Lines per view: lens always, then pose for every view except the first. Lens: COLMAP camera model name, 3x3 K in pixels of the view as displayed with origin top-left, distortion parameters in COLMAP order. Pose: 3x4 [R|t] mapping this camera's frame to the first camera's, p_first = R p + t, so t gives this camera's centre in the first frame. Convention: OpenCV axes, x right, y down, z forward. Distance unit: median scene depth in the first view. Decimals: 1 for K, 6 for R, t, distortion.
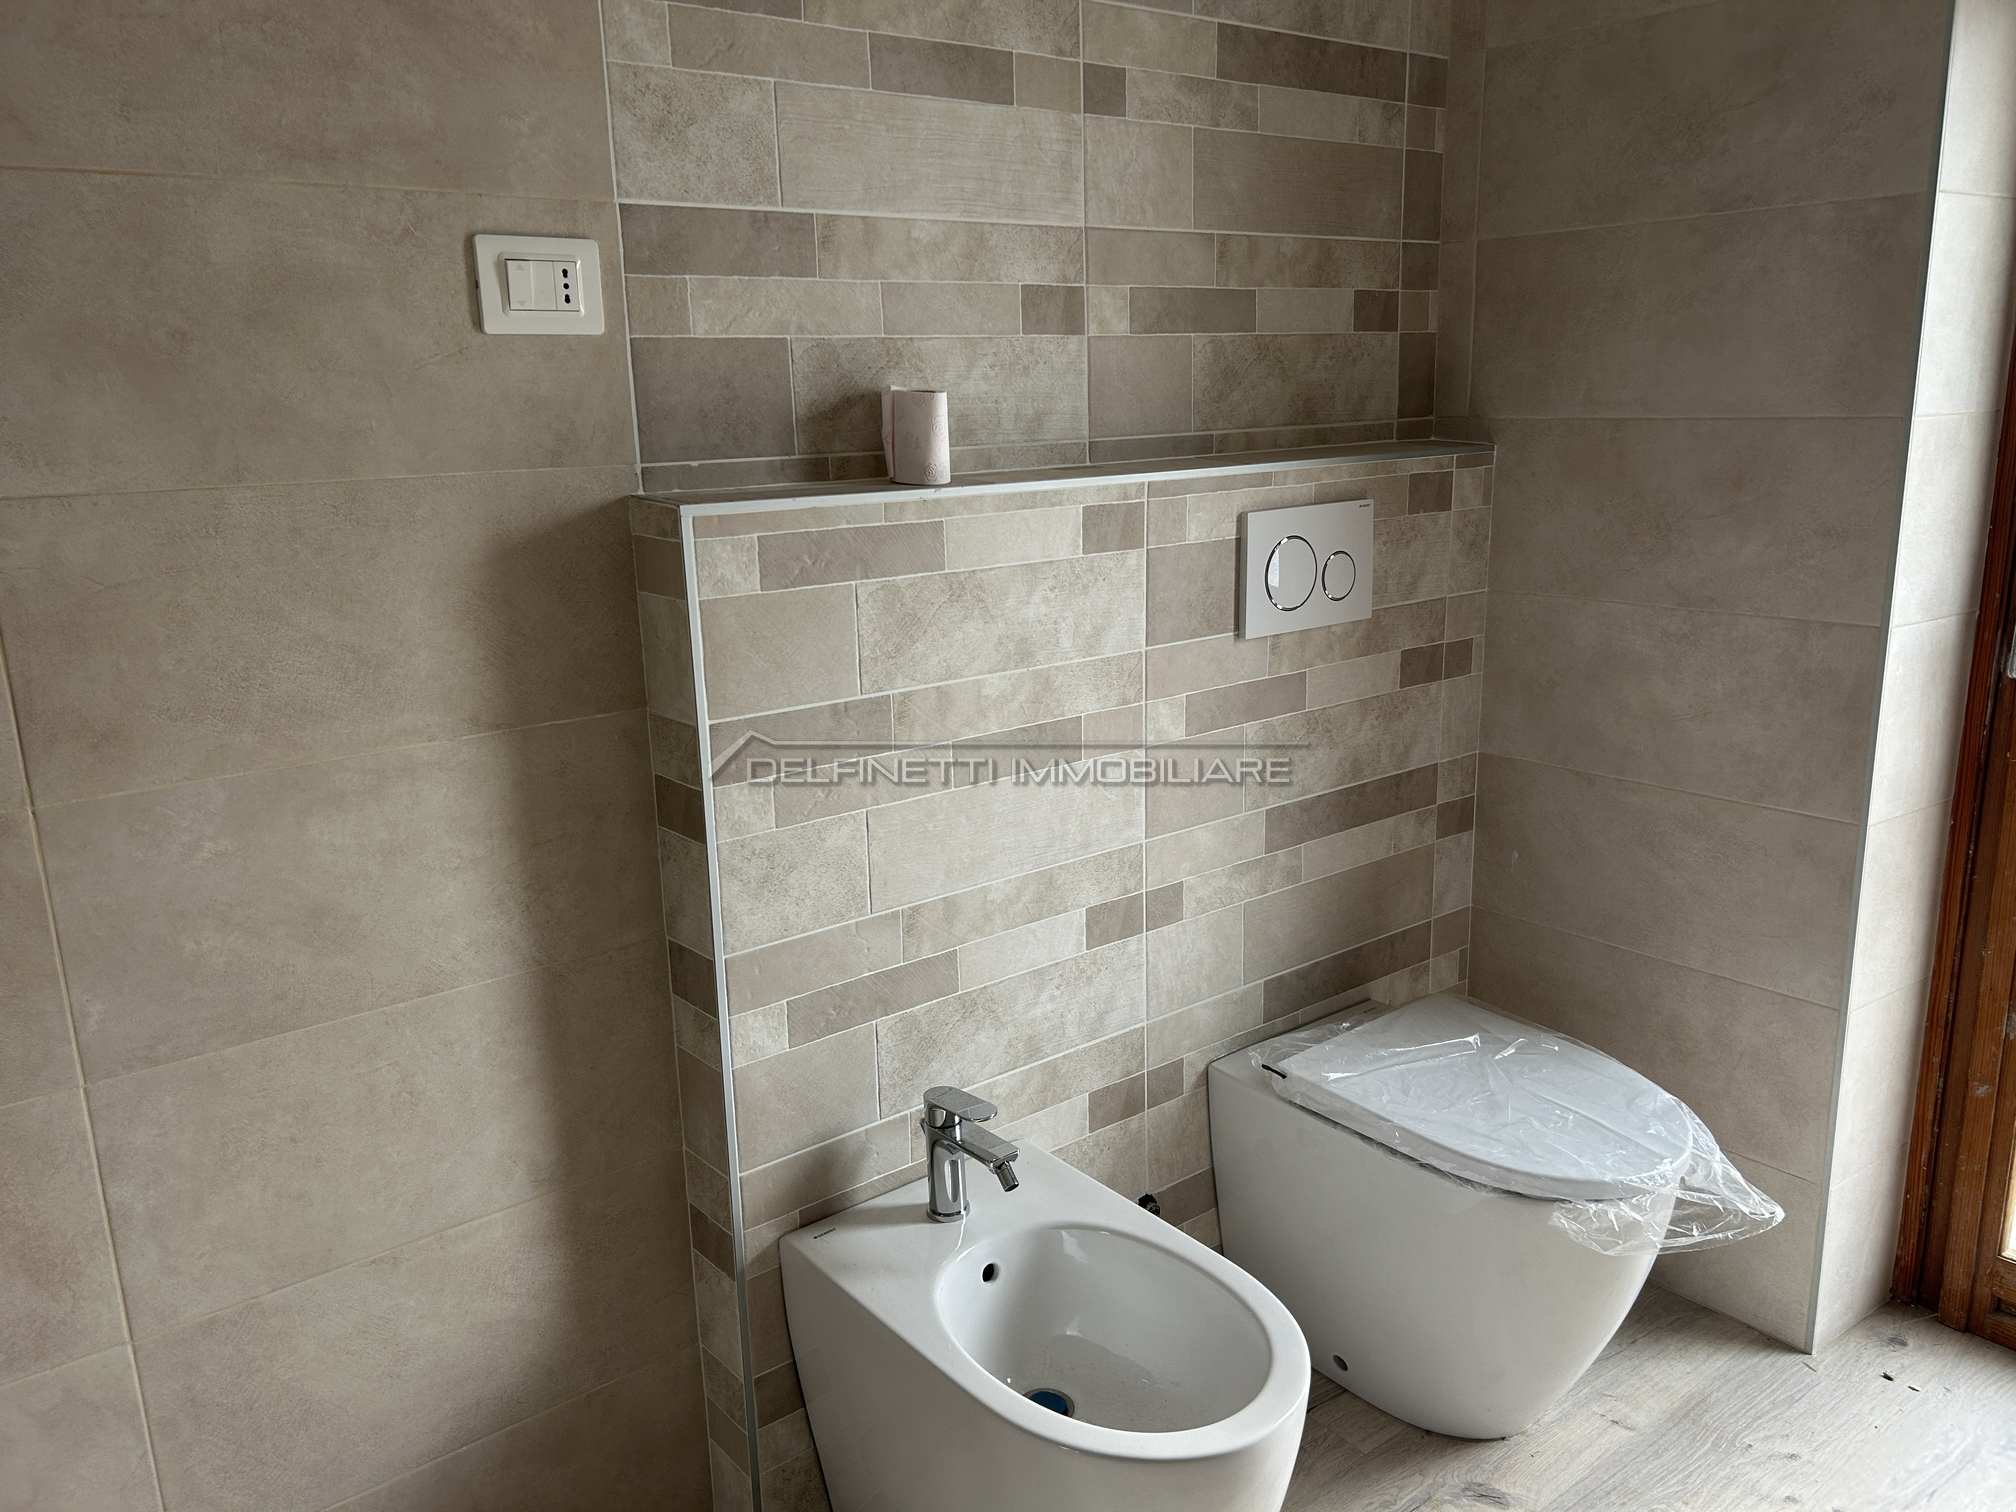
lens RADIAL K [[1523.2, 0, 1024.8], [0, 1523.2, 752.4], [0, 0, 1]] dist [0.049204, -0.049451]
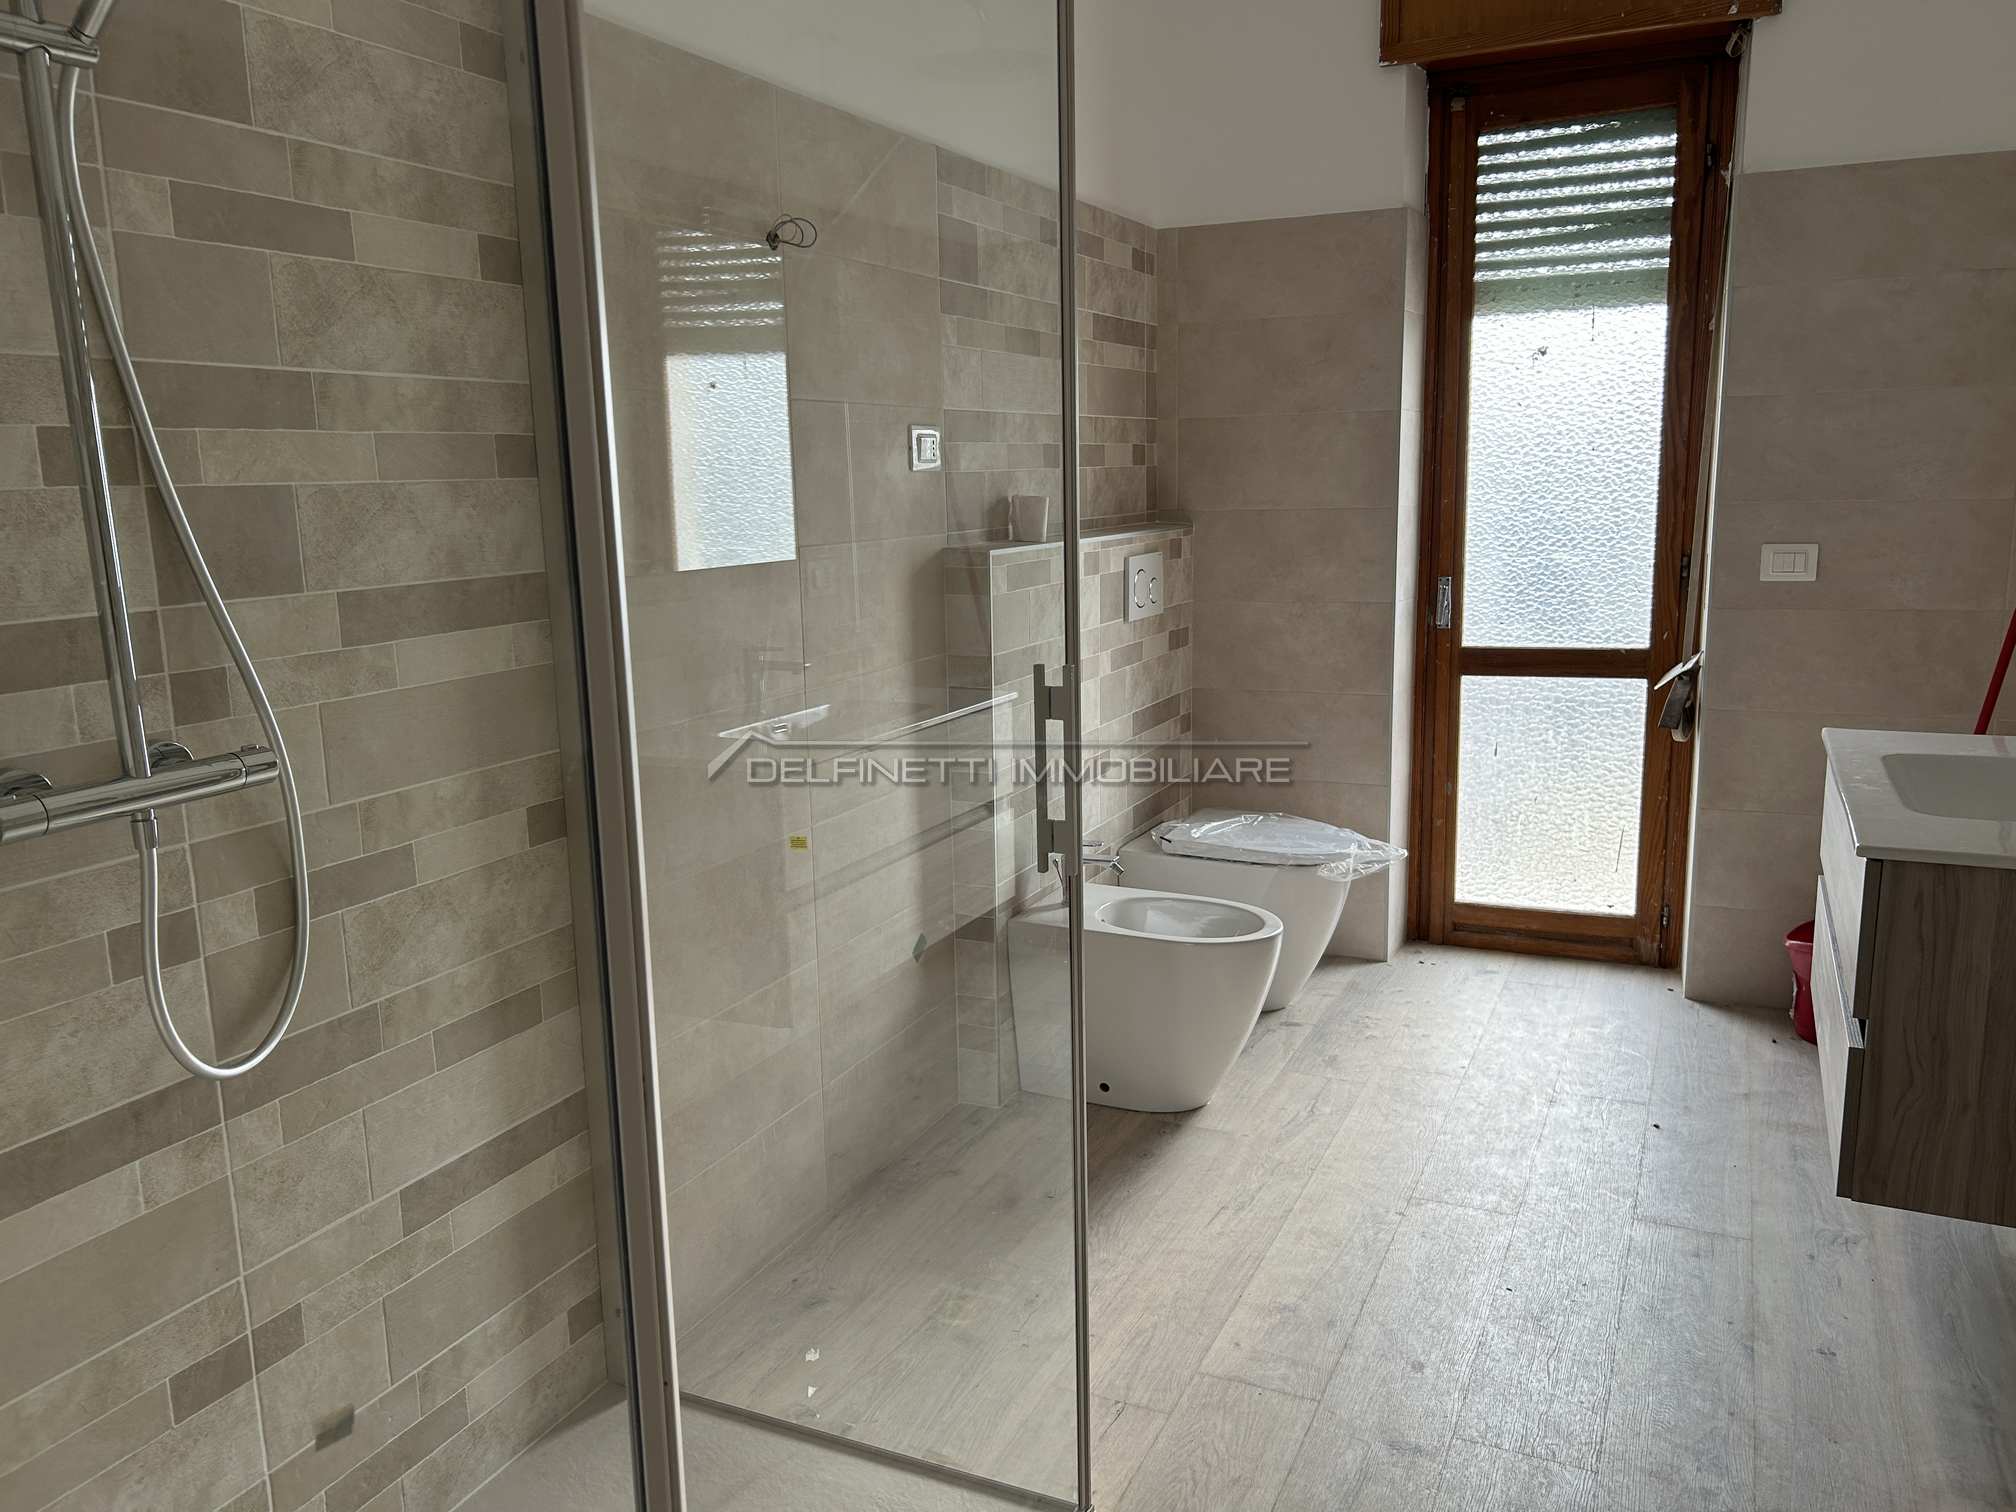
lens RADIAL K [[1523.2, 0, 994.0], [0, 1523.2, 751.0], [0, 0, 1]] dist [0.049204, -0.049451]
pose [[0.899586, -0.074780, 0.430294, -0.823475], [0.103715, 0.993627, -0.044151, 0.151249], [-0.424250, 0.084345, 0.901609, -0.639560]]
